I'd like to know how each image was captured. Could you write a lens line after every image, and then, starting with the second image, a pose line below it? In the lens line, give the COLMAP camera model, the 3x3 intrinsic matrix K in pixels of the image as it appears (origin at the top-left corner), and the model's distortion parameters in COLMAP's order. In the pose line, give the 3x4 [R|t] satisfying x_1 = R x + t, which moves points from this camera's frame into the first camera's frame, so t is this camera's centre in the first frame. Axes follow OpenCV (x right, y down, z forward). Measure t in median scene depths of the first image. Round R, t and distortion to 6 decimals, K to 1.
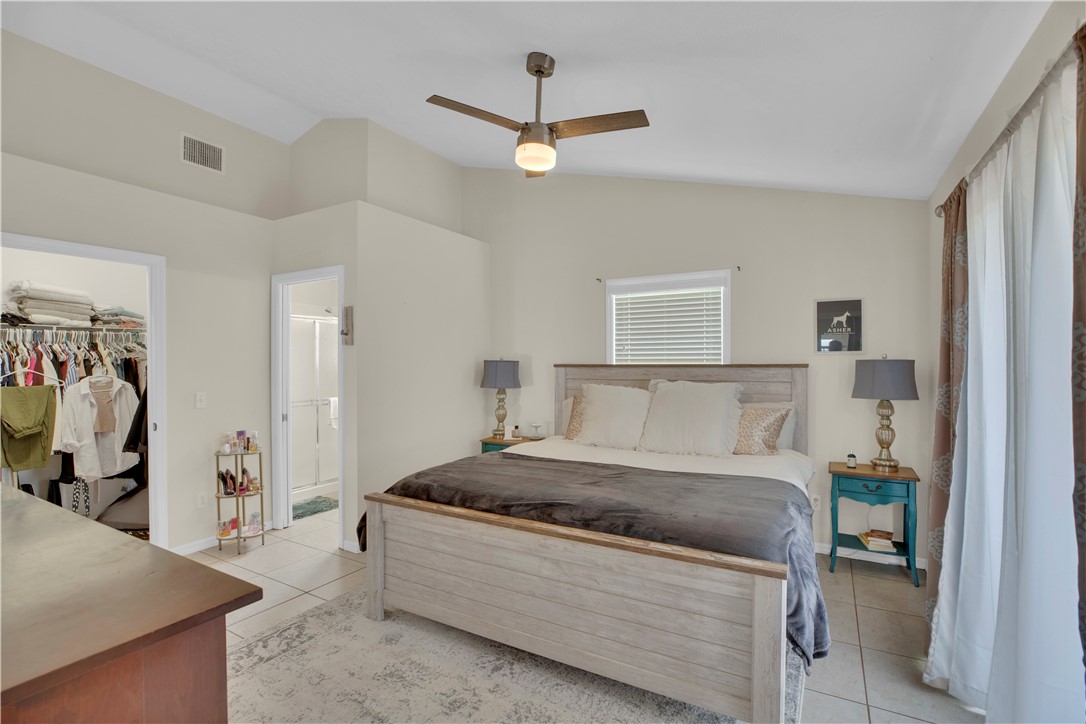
lens RADIAL K [[499.3, 0, 547.7], [0, 499.3, 367.2], [0, 0, 1]] dist [-0.033453, 0.004634]
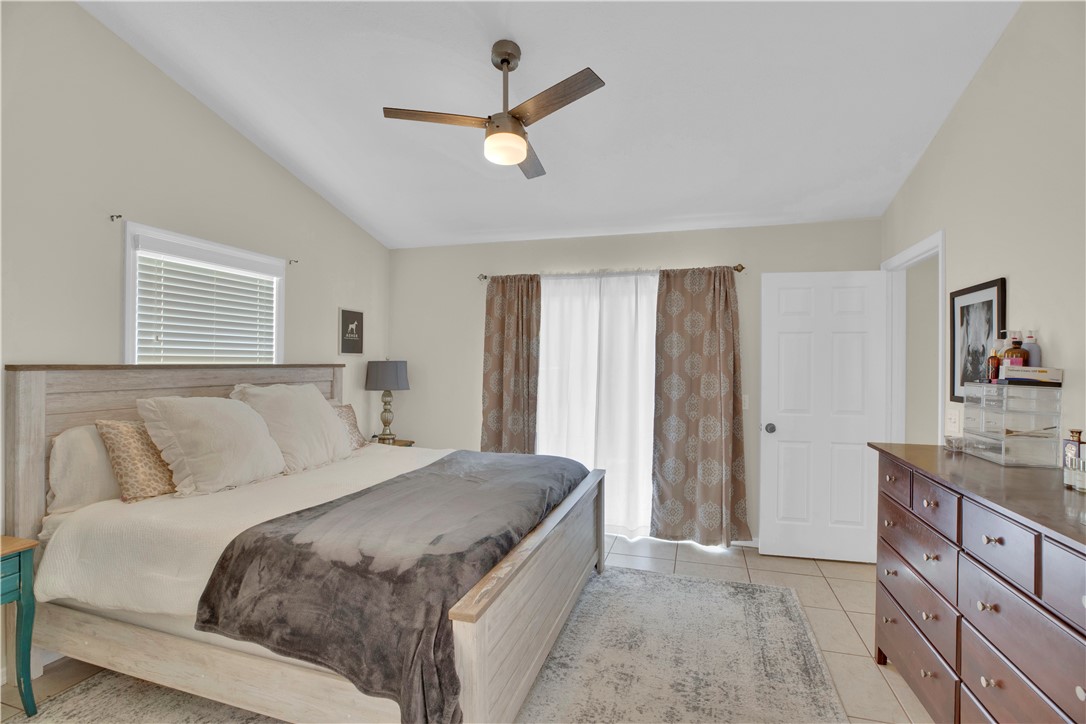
lens RADIAL K [[499.3, 0, 547.3], [0, 499.3, 361.4], [0, 0, 1]] dist [-0.033453, 0.004634]
pose [[-0.221225, 0.002966, 0.975218, -0.618545], [0.003095, 0.999992, -0.002339, -0.007304], [-0.975218, 0.002501, -0.221232, 0.721980]]
